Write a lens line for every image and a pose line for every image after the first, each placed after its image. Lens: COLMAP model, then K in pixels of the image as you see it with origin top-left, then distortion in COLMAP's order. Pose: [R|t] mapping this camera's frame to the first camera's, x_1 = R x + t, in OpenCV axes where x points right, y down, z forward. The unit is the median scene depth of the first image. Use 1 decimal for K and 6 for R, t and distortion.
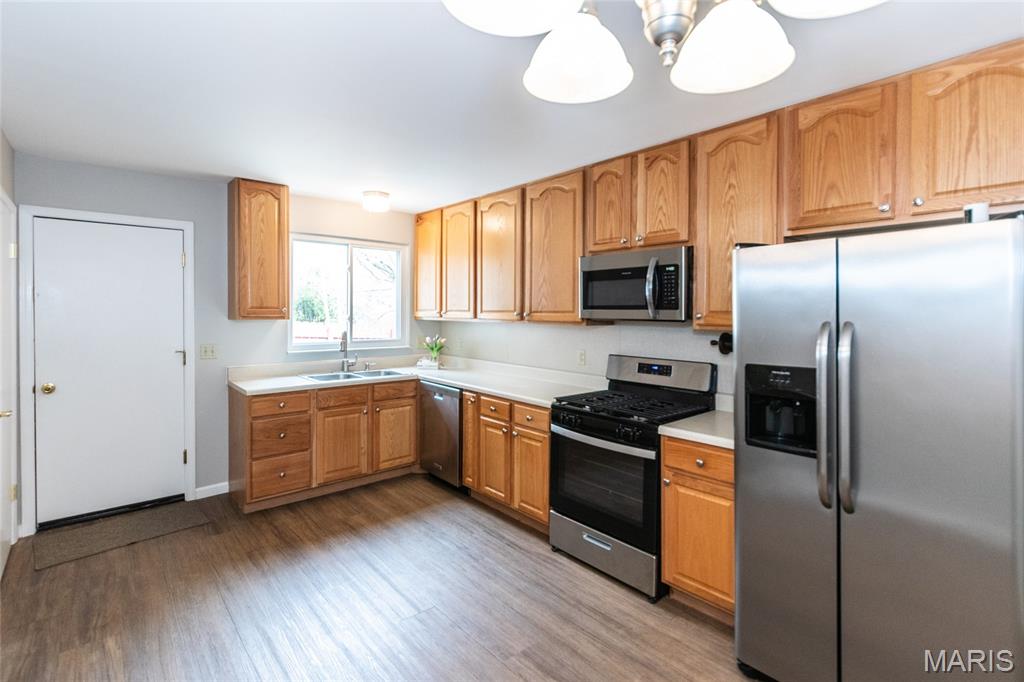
lens RADIAL K [[492.8, 0, 514.0], [0, 492.8, 311.4], [0, 0, 1]] dist [-0.002392, -0.000208]
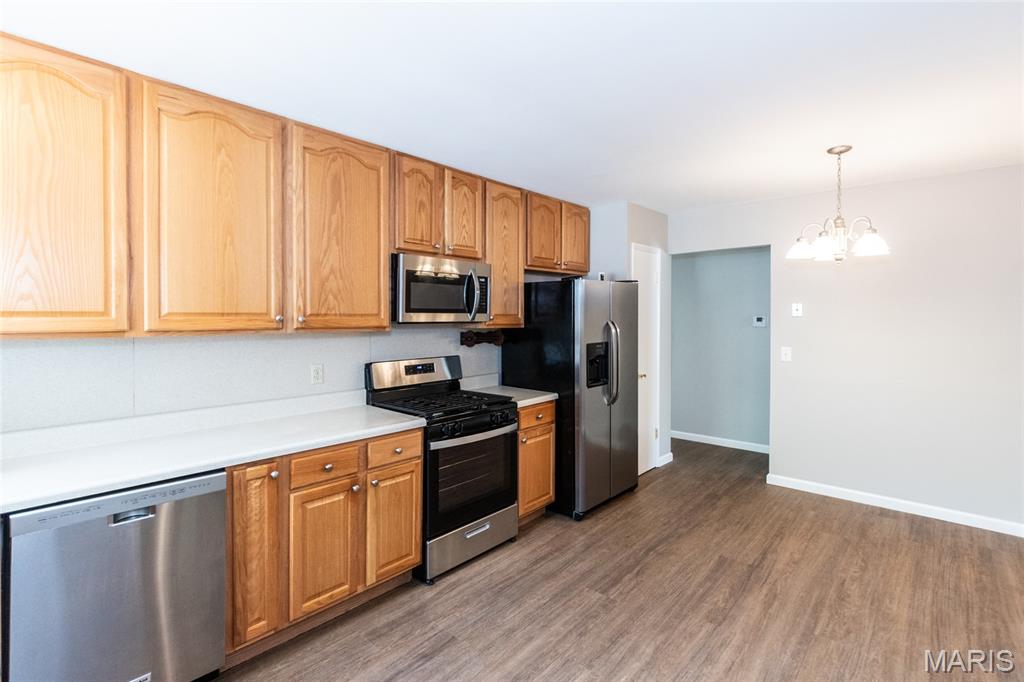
lens RADIAL K [[492.8, 0, 514.0], [0, 492.8, 311.4], [0, 0, 1]] dist [-0.002392, -0.000208]
pose [[-0.149653, 0.000889, 0.988738, -0.869964], [-0.005424, 0.999984, -0.001720, -0.006099], [-0.988724, -0.005620, -0.149646, 1.049227]]
